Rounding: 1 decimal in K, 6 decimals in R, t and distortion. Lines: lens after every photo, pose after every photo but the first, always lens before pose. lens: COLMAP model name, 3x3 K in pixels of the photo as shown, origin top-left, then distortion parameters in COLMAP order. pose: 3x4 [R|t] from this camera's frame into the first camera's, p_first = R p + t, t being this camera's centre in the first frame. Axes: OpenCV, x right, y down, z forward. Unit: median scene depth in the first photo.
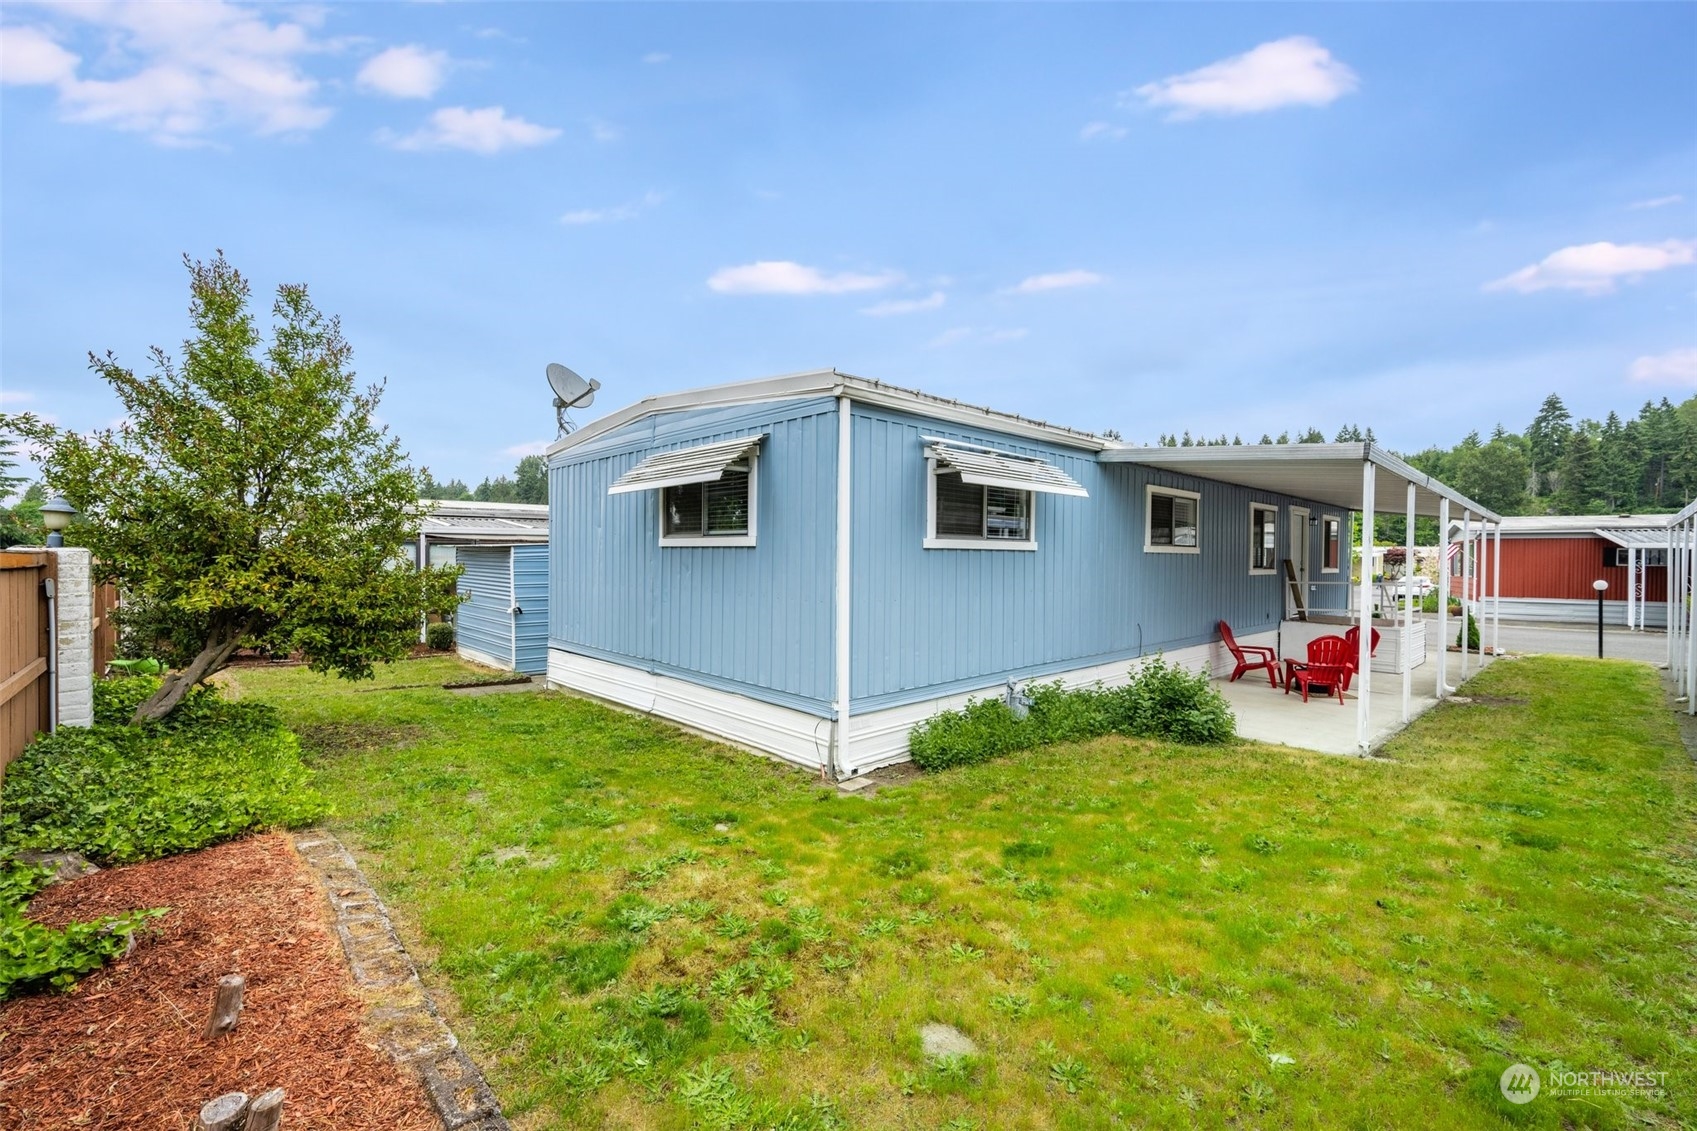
lens RADIAL K [[728.3, 0, 841.1], [0, 728.3, 563.4], [0, 0, 1]] dist [-0.005446, 0.000290]
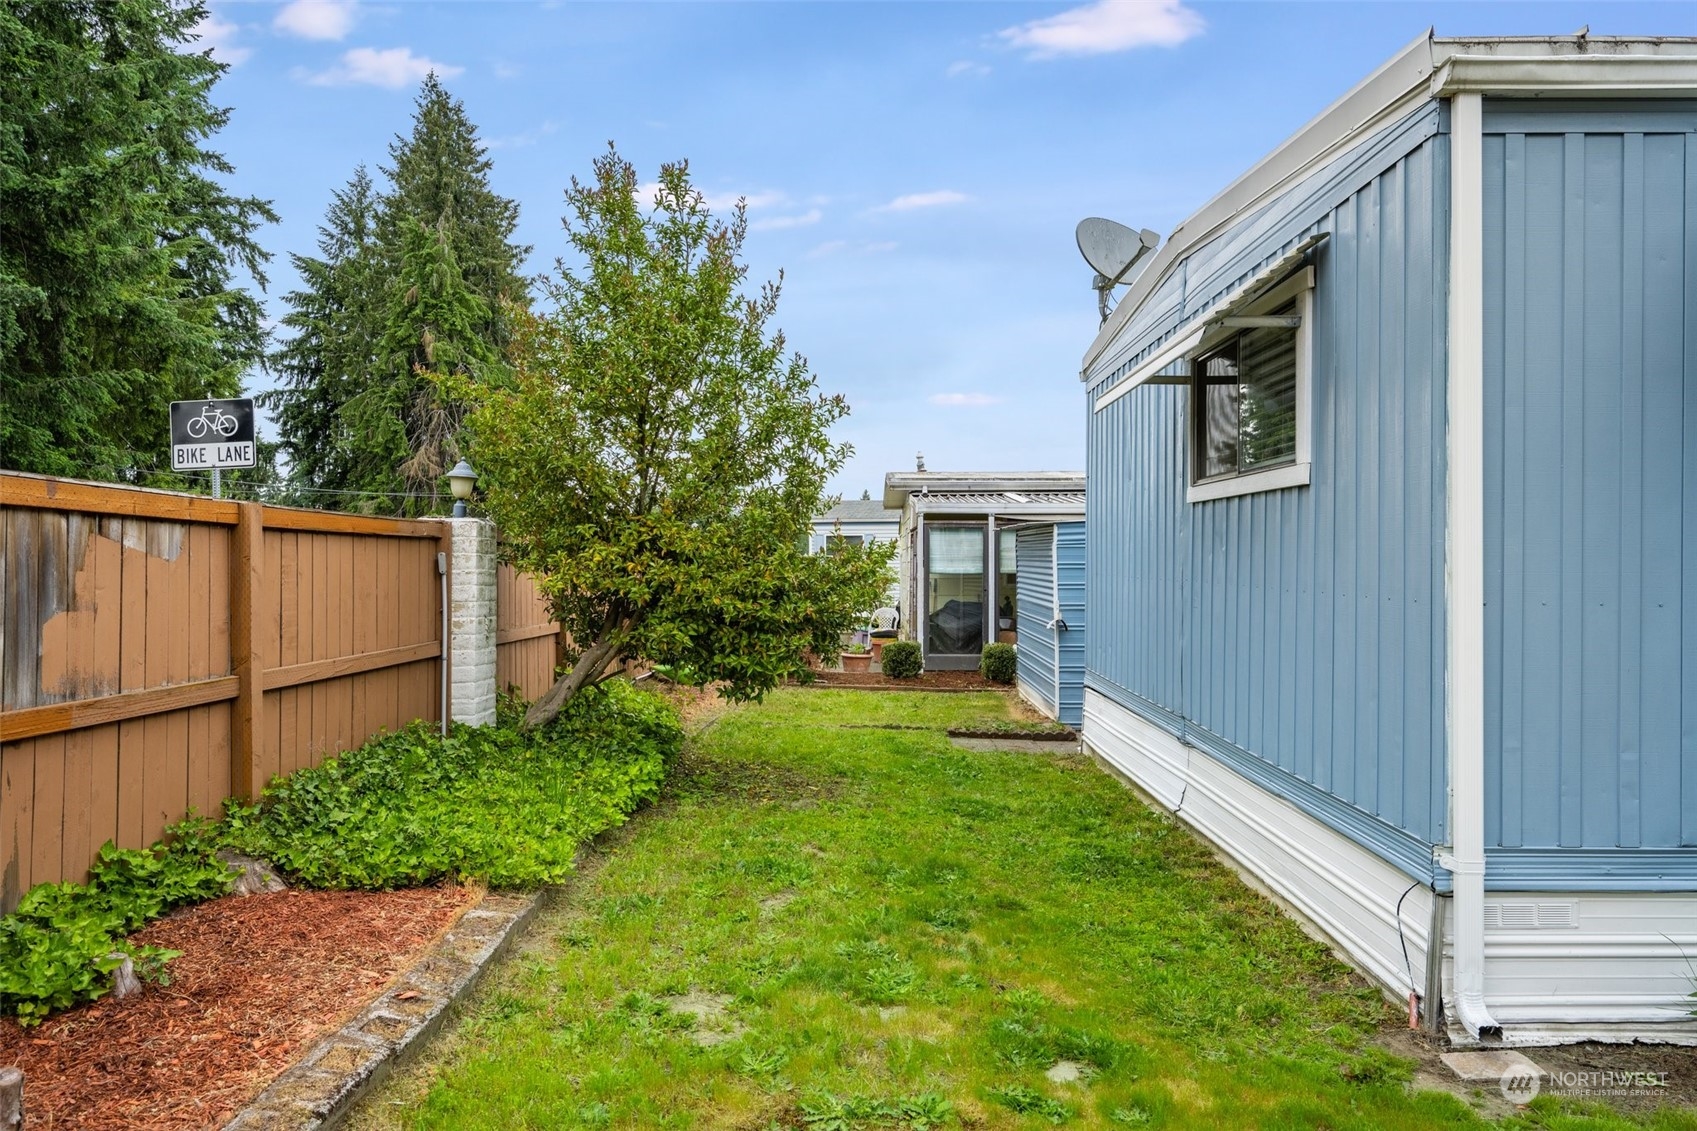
lens RADIAL K [[1125.8, 0, 849.4], [0, 1125.8, 560.8], [0, 0, 1]] dist [-0.010115, 0.007941]
pose [[0.719237, -0.004236, -0.694752, 0.190421], [-0.005406, 0.999917, -0.011693, 0.039622], [0.694744, 0.012166, 0.719154, 0.318839]]
